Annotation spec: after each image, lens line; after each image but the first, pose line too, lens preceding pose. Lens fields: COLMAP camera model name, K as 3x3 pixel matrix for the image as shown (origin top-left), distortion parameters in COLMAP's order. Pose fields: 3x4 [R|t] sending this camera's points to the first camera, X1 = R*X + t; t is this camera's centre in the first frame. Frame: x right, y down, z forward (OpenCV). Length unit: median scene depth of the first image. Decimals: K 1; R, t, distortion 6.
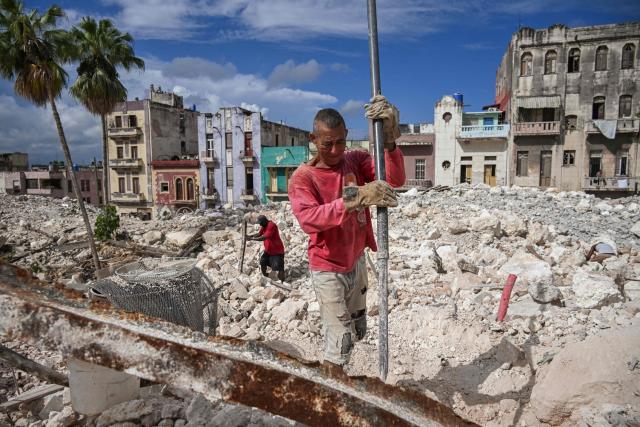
lens RADIAL K [[422.4, 0, 320.0], [0, 422.4, 213.5], [0, 0, 1]] dist [-0.000476, -0.004202]
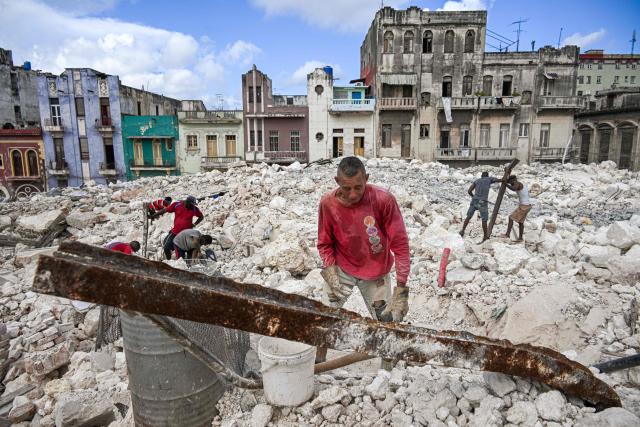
lens RADIAL K [[425.7, 0, 320.0], [0, 425.7, 213.5], [0, 0, 1]] dist [0.002470, -0.001282]
pose [[0.952860, -0.049872, 0.299282, -0.023655], [0.028829, 0.996818, 0.074320, -0.005295], [-0.302036, -0.062189, 0.951266, -0.005608]]
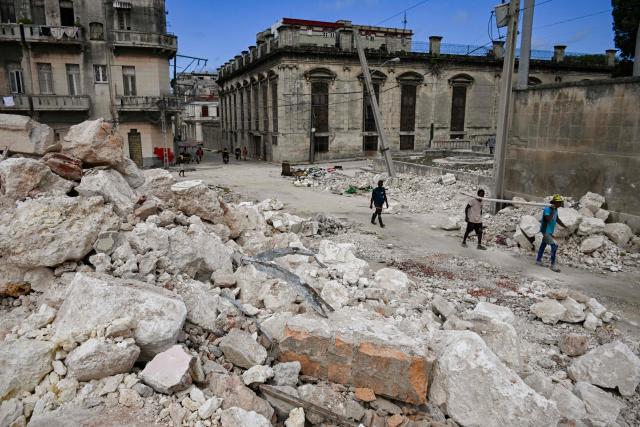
lens RADIAL K [[425.7, 0, 320.0], [0, 425.7, 213.5], [0, 0, 1]] dist [0.002470, -0.001282]
pose [[0.786860, -0.129663, 0.603356, 0.606961], [0.053966, 0.988390, 0.142029, 0.061908], [-0.614767, -0.079196, 0.784723, -0.095766]]
